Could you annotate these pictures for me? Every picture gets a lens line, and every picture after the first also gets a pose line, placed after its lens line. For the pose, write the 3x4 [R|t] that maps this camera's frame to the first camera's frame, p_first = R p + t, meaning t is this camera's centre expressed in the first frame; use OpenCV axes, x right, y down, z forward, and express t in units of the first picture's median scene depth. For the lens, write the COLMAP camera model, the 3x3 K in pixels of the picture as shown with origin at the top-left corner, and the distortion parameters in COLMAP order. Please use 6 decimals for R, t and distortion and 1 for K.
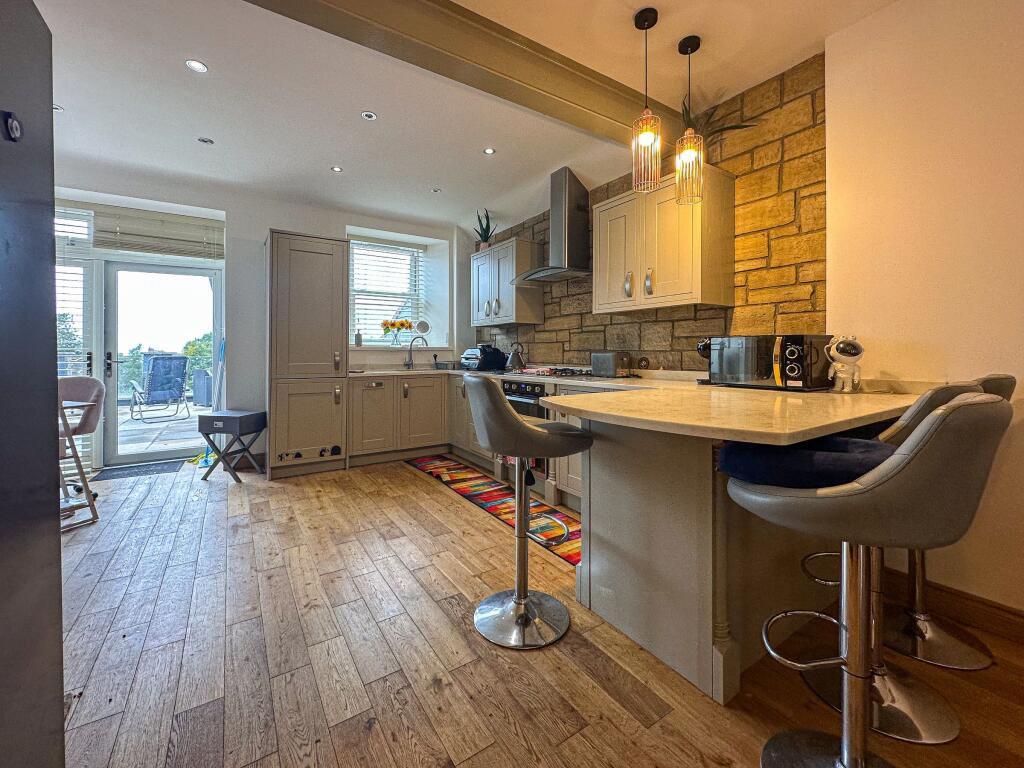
lens RADIAL K [[427.4, 0, 502.1], [0, 427.4, 348.0], [0, 0, 1]] dist [-0.007816, 0.000894]
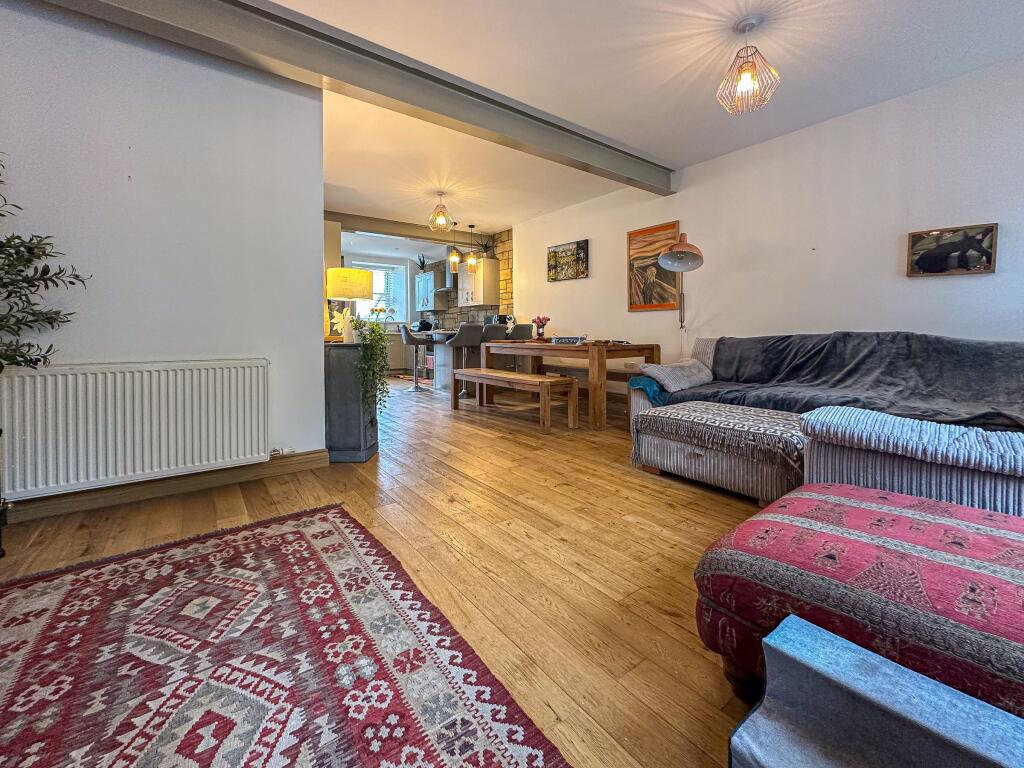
lens RADIAL K [[427.4, 0, 488.4], [0, 427.4, 330.9], [0, 0, 1]] dist [-0.007816, 0.000894]
pose [[0.999469, 0.000475, 0.032590, 0.250223], [-0.000539, 0.999998, 0.001945, 0.046717], [-0.032589, -0.001962, 0.999467, -1.244453]]
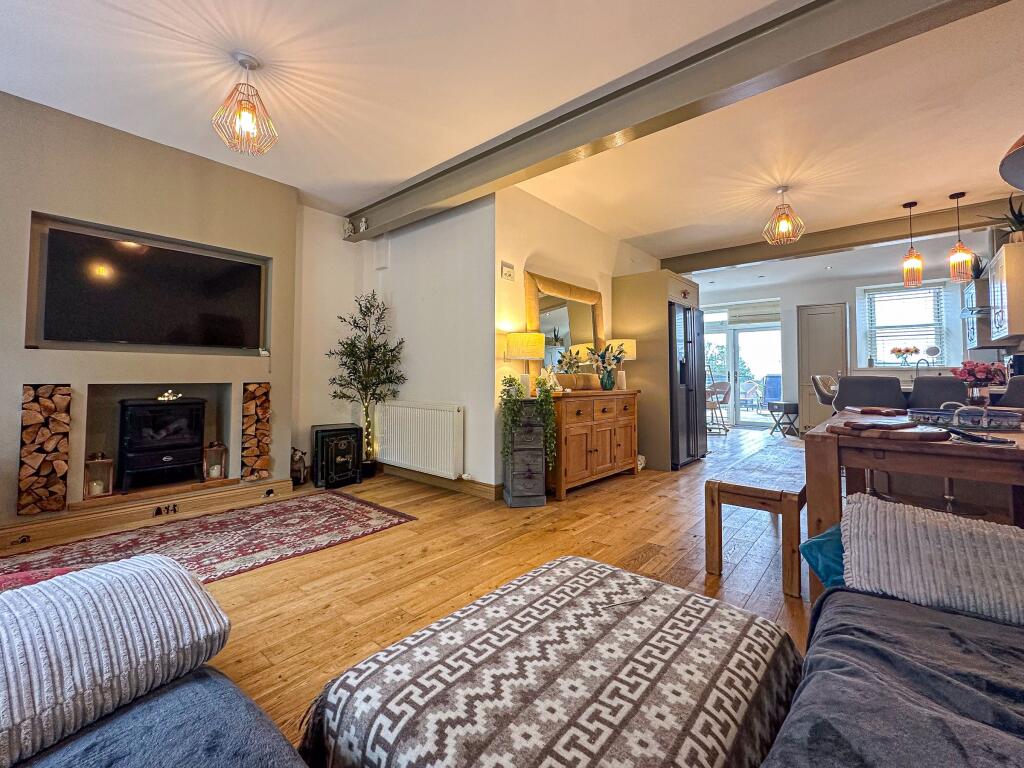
lens RADIAL K [[427.4, 0, 519.4], [0, 427.4, 364.4], [0, 0, 1]] dist [-0.007816, 0.000894]
pose [[0.285314, -0.024062, -0.958132, 0.880927], [0.004975, 0.999709, -0.023625, 0.018448], [0.958421, 0.001974, 0.285350, -0.700729]]
